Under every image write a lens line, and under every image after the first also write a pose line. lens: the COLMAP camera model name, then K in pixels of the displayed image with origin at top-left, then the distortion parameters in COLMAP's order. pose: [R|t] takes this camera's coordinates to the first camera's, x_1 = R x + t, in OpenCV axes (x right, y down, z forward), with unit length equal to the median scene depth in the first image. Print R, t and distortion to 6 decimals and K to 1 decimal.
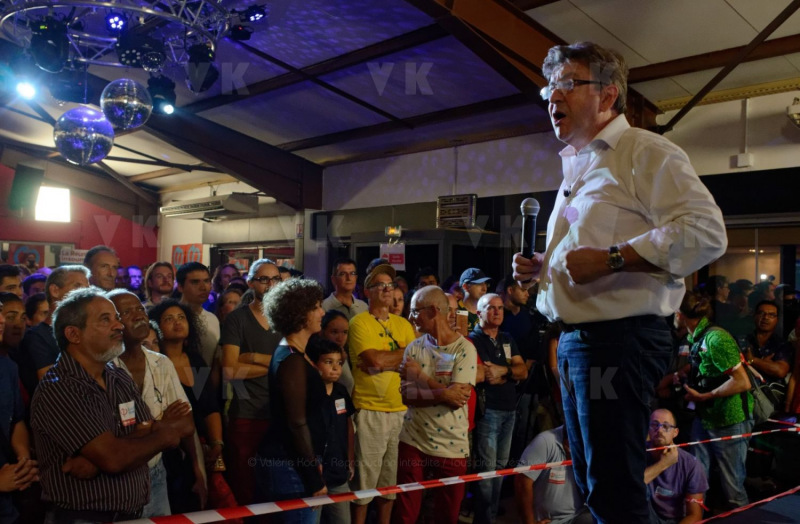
lens RADIAL K [[811.9, 0, 400.0], [0, 811.9, 262.0], [0, 0, 1]] dist [0.006380, 0.016571]
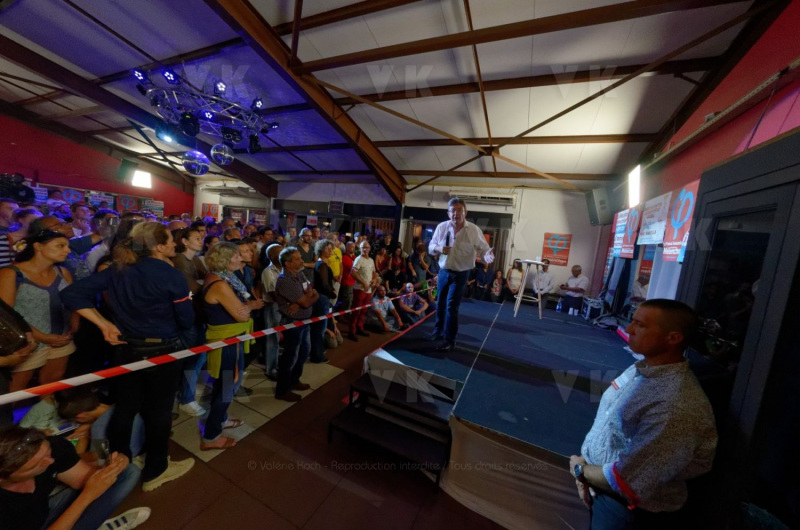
lens RADIAL K [[282.5, 0, 400.0], [0, 282.5, 265.0], [0, 0, 1]] dist [-0.016228, 0.000431]
pose [[0.911224, 0.028645, 0.410914, -0.141541], [-0.096644, 0.984601, 0.145676, -0.029963], [-0.400413, -0.172456, 0.899960, -0.034677]]
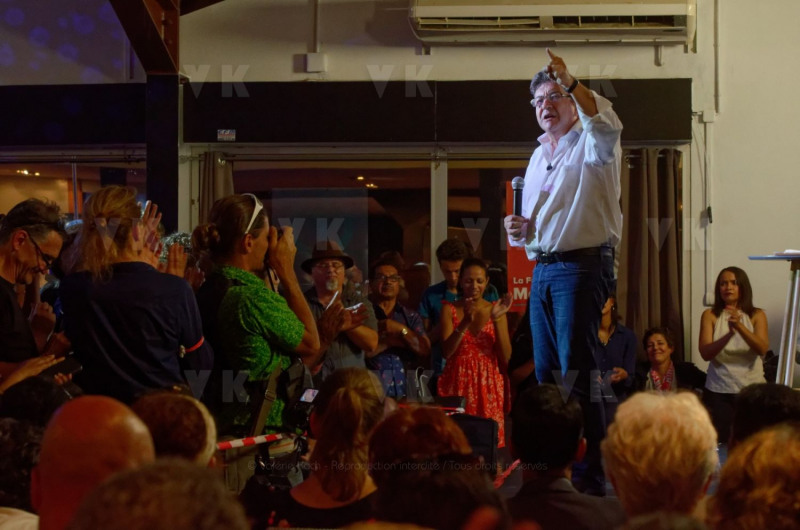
lens RADIAL K [[2412.4, 0, 400.0], [0, 2412.4, 265.0], [0, 0, 1]] dist [-0.042695, 0.438332]
pose [[0.751250, -0.014066, 0.659868, -0.747327], [-0.005294, 0.999612, 0.027335, -0.007160], [-0.659997, -0.024029, 0.750884, -0.507711]]
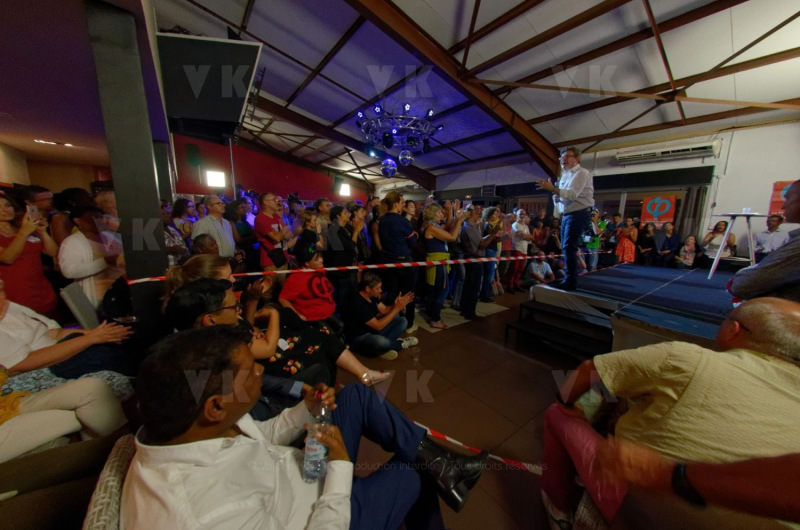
lens RADIAL K [[274.5, 0, 400.0], [0, 274.5, 265.0], [0, 0, 1]] dist [0.000018, 0.000127]
pose [[0.996664, 0.011312, -0.080824, -0.203128], [0.004813, 0.980477, 0.196574, 0.012644], [0.081469, -0.196308, 0.977152, -0.154770]]
